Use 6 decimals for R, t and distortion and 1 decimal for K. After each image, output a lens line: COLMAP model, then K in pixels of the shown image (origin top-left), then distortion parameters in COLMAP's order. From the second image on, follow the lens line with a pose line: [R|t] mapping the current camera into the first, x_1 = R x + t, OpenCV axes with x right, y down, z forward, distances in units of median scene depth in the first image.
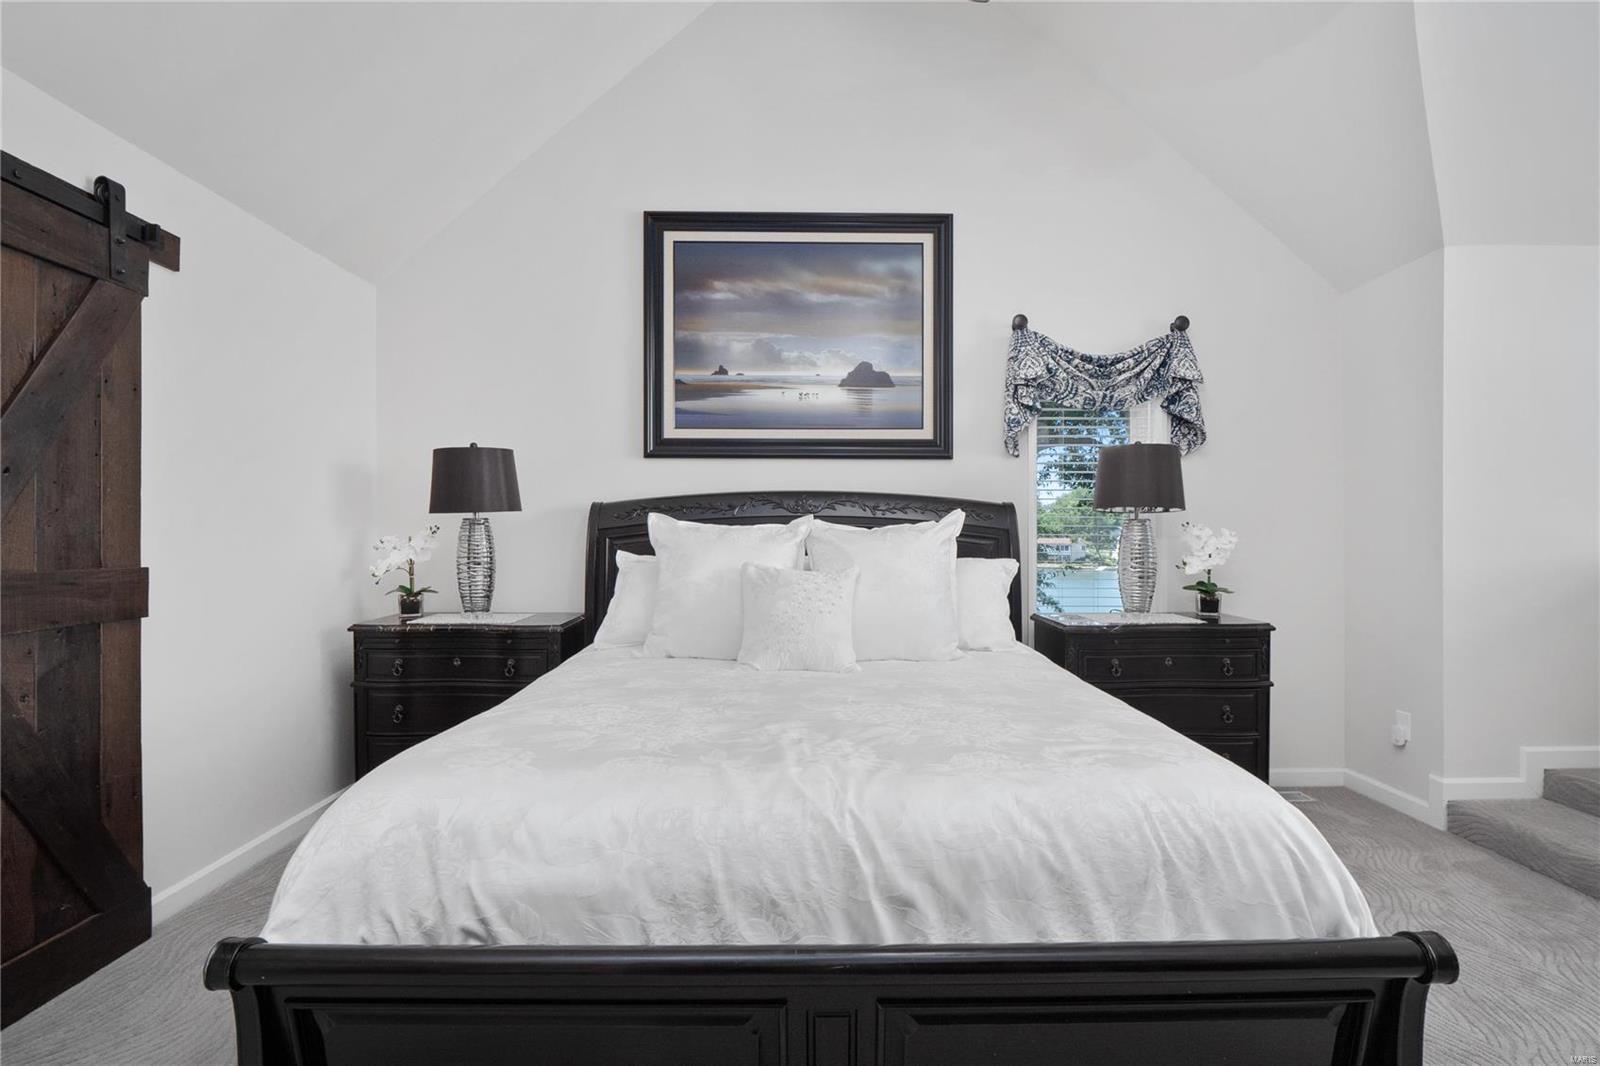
lens RADIAL K [[757.0, 0, 796.5], [0, 757.0, 548.0], [0, 0, 1]] dist [-0.006874, -0.003943]
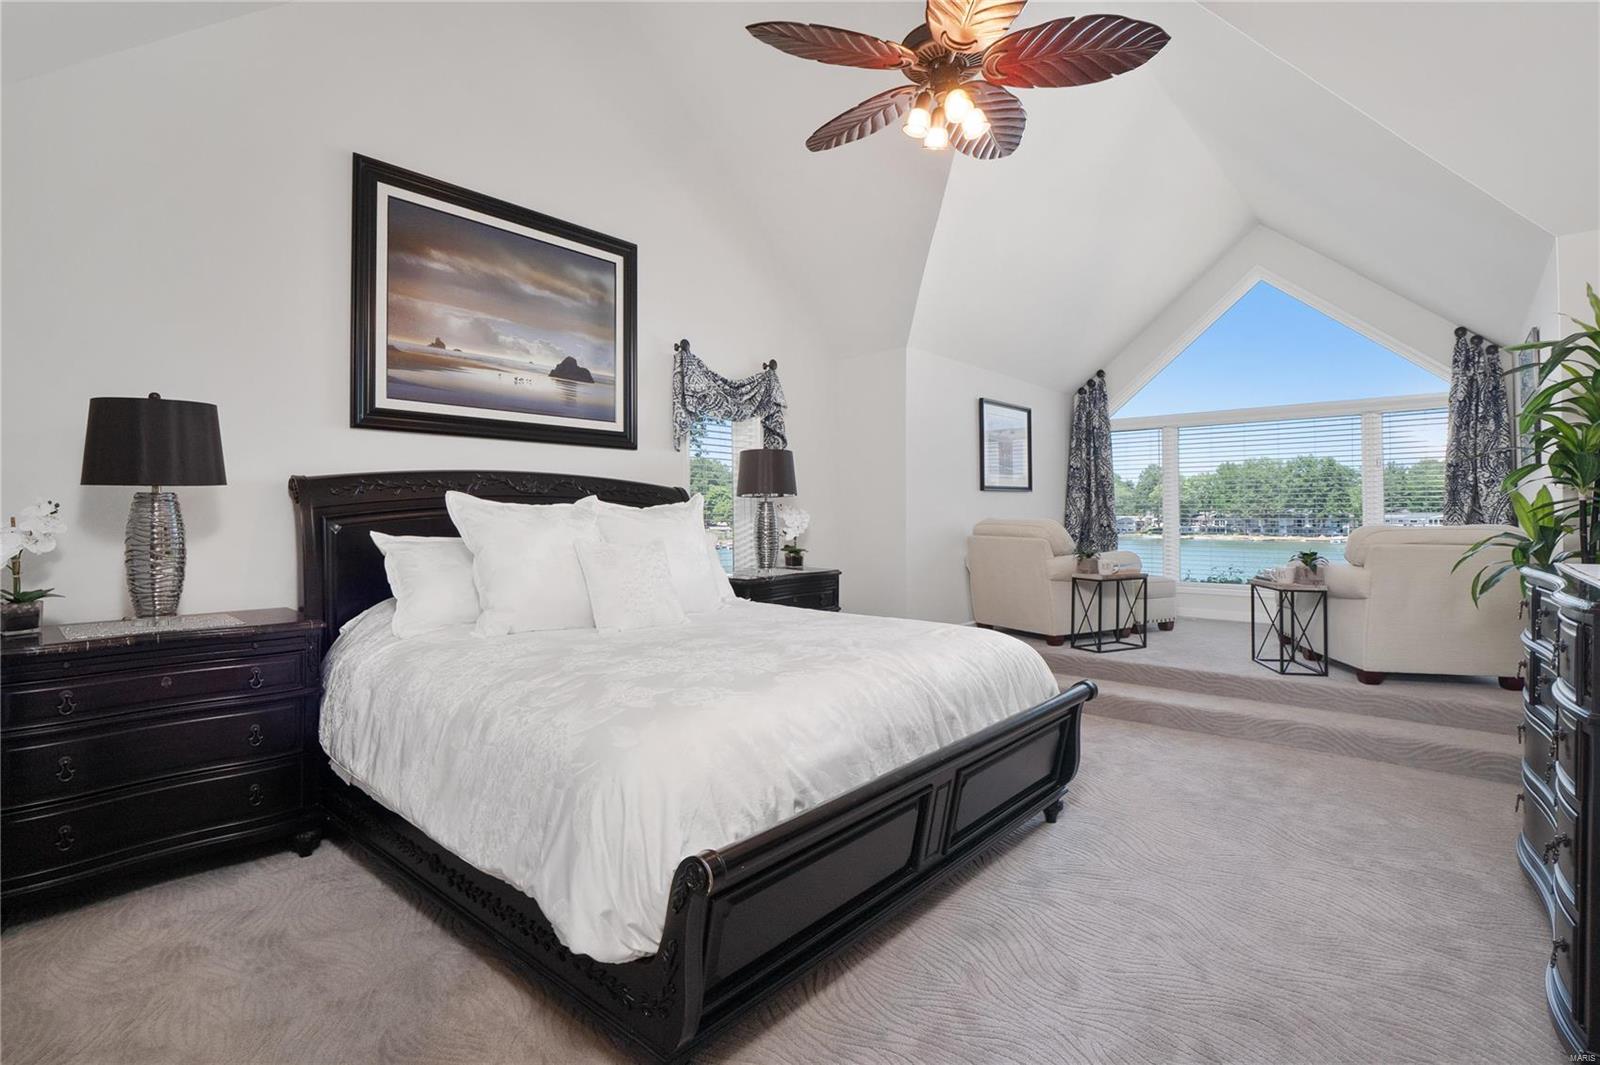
lens RADIAL K [[757.0, 0, 803.0], [0, 757.0, 511.2], [0, 0, 1]] dist [-0.006874, -0.003943]
pose [[0.660233, 0.000063, 0.751061, -0.518333], [0.010948, 0.999893, -0.009707, -0.006163], [-0.750981, 0.014631, 0.660162, 0.018455]]
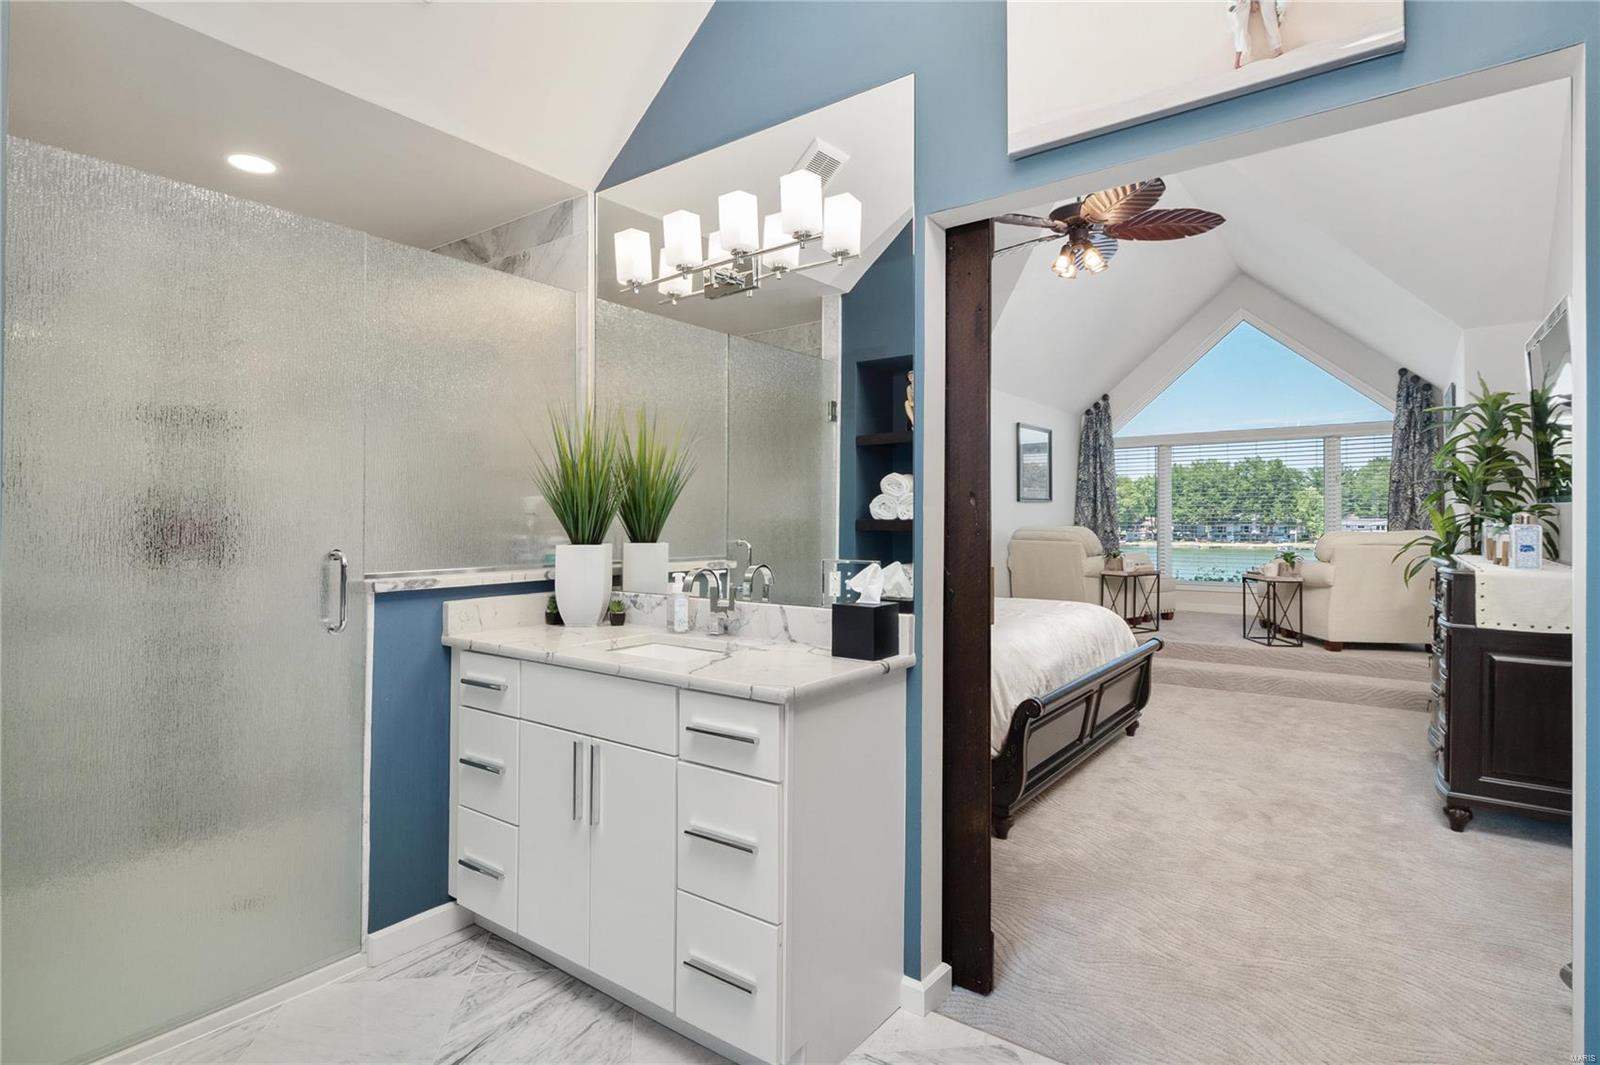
lens RADIAL K [[845.5, 0, 790.9], [0, 845.5, 528.9], [0, 0, 1]] dist [-0.014006, 0.004486]
pose [[0.593165, -0.012320, 0.804987, -1.112100], [0.012362, 0.999904, 0.006194, -0.014970], [-0.804986, 0.006278, 0.593260, 0.003701]]
